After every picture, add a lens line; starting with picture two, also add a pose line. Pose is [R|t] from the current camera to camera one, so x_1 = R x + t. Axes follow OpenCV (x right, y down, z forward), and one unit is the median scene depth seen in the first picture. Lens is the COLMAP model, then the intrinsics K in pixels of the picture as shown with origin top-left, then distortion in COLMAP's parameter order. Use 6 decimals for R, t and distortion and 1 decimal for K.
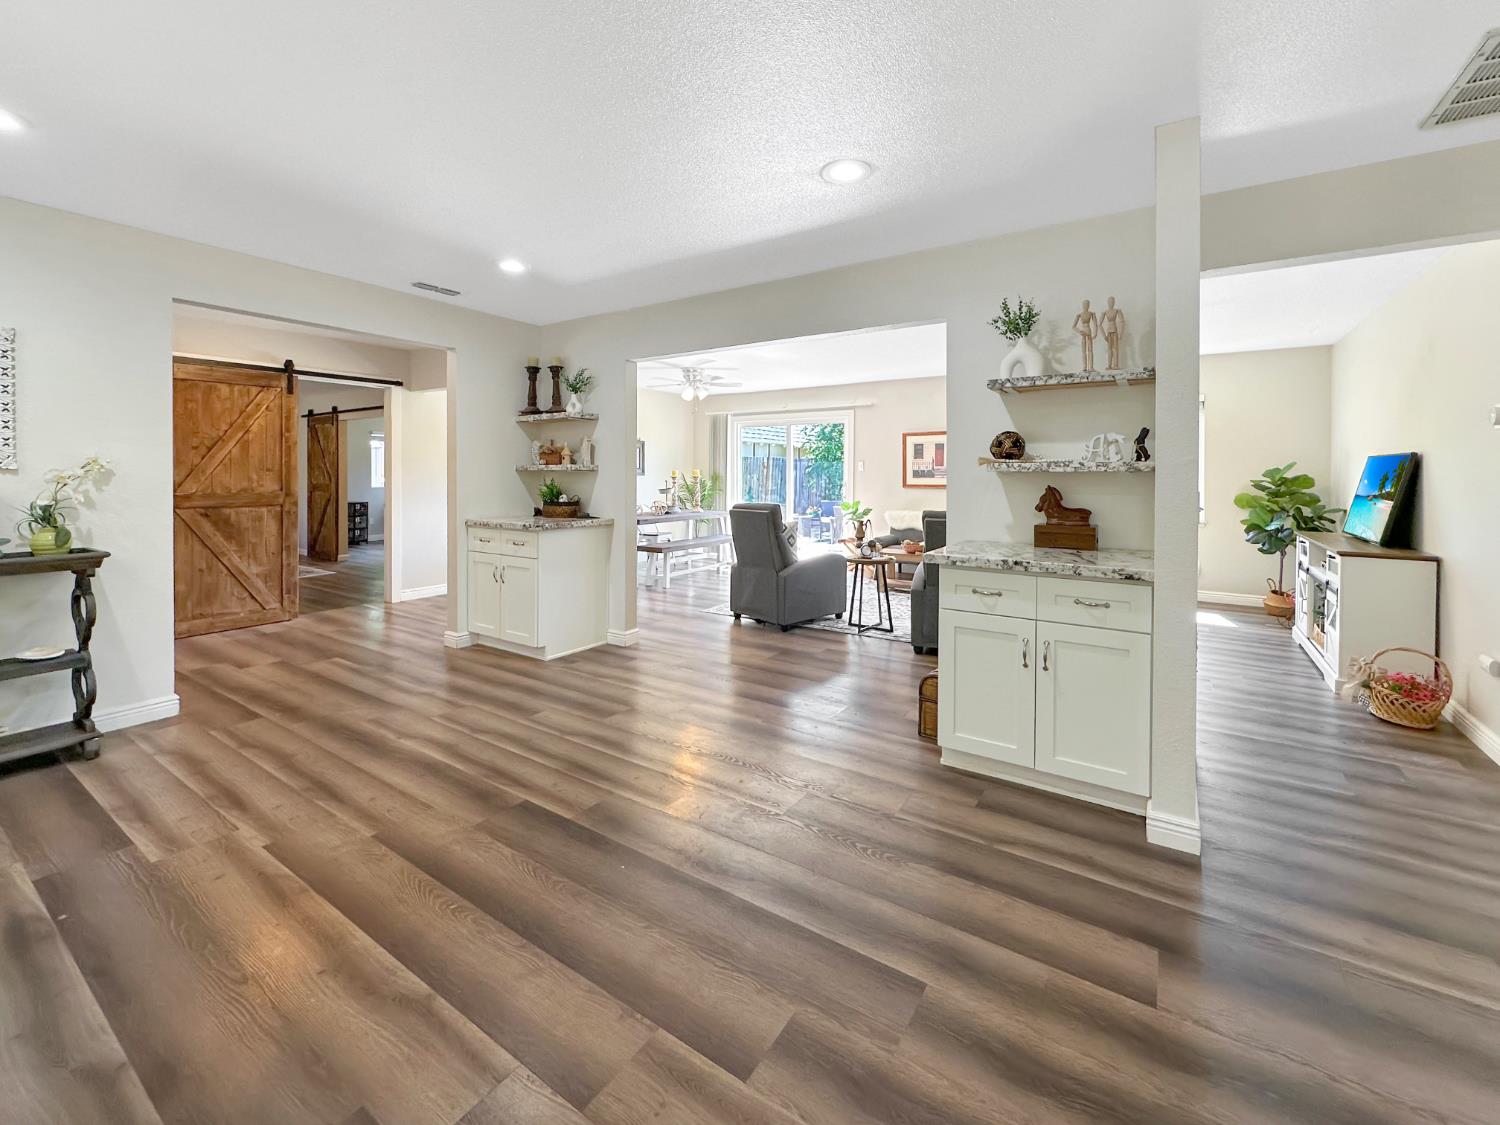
lens RADIAL K [[633.4, 0, 744.0], [0, 633.4, 480.1], [0, 0, 1]] dist [0.001924, -0.000645]
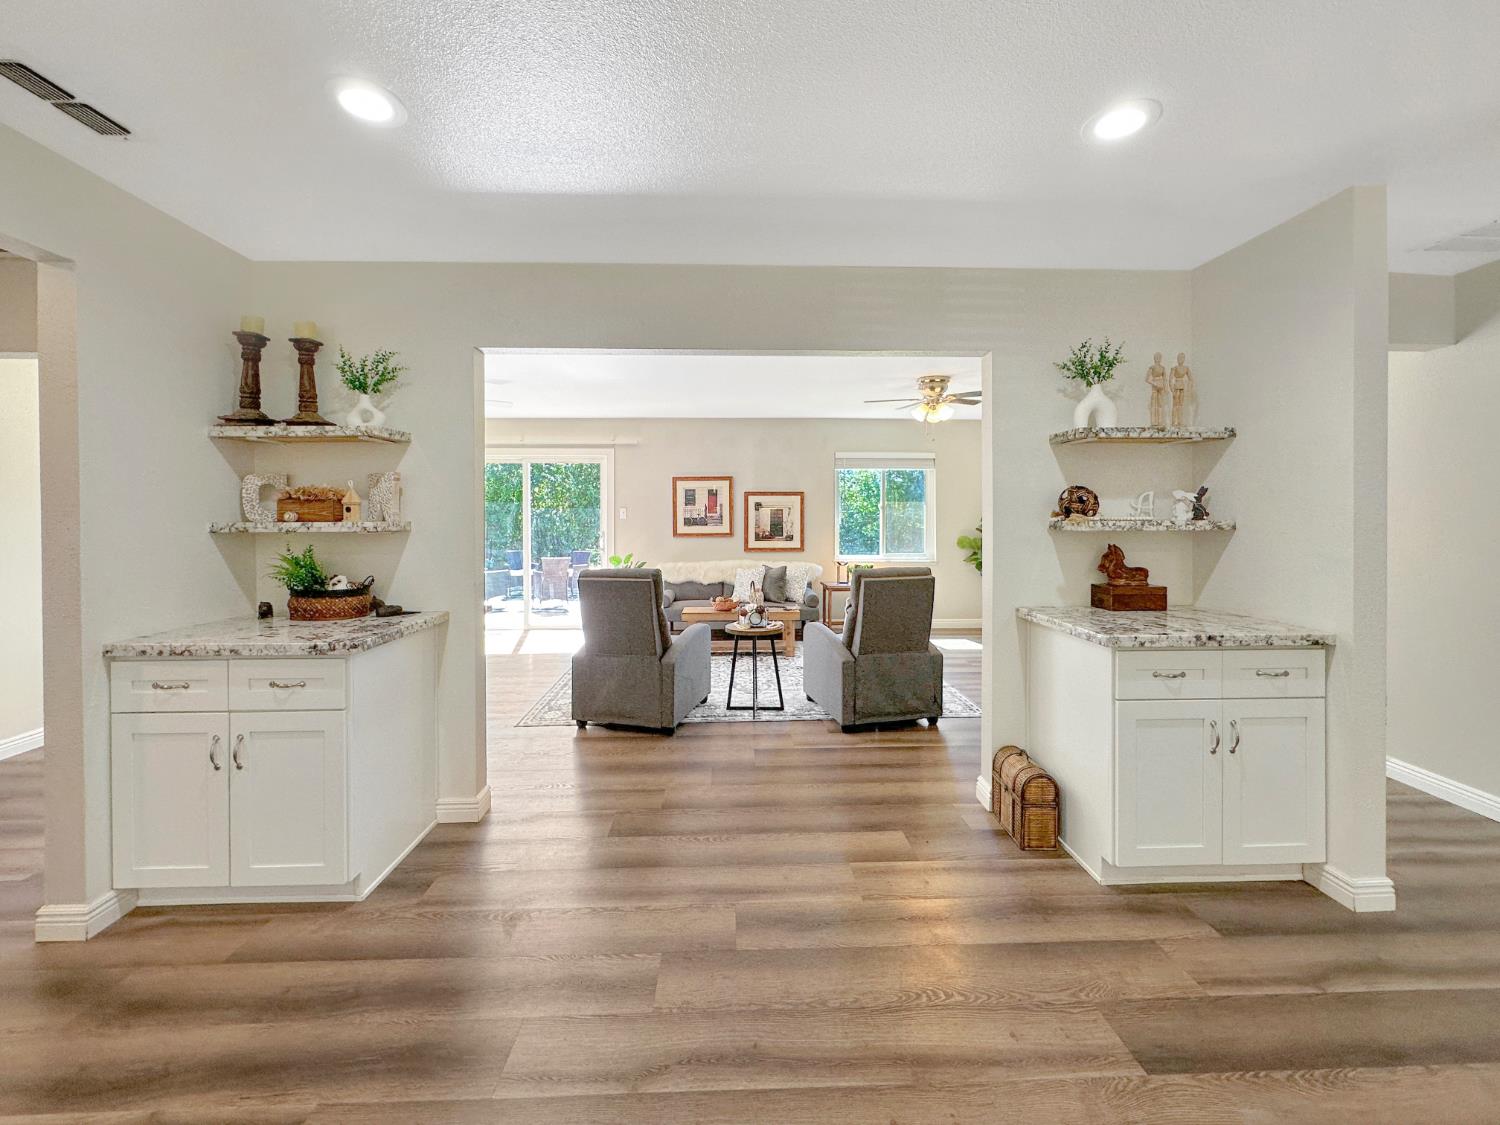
lens RADIAL K [[633.4, 0, 800.1], [0, 633.4, 519.5], [0, 0, 1]] dist [0.001924, -0.000645]
pose [[0.809391, -0.008388, 0.587210, -0.284847], [0.011588, 0.999931, -0.001689, -0.020342], [-0.587156, 0.008172, 0.809433, 0.320757]]
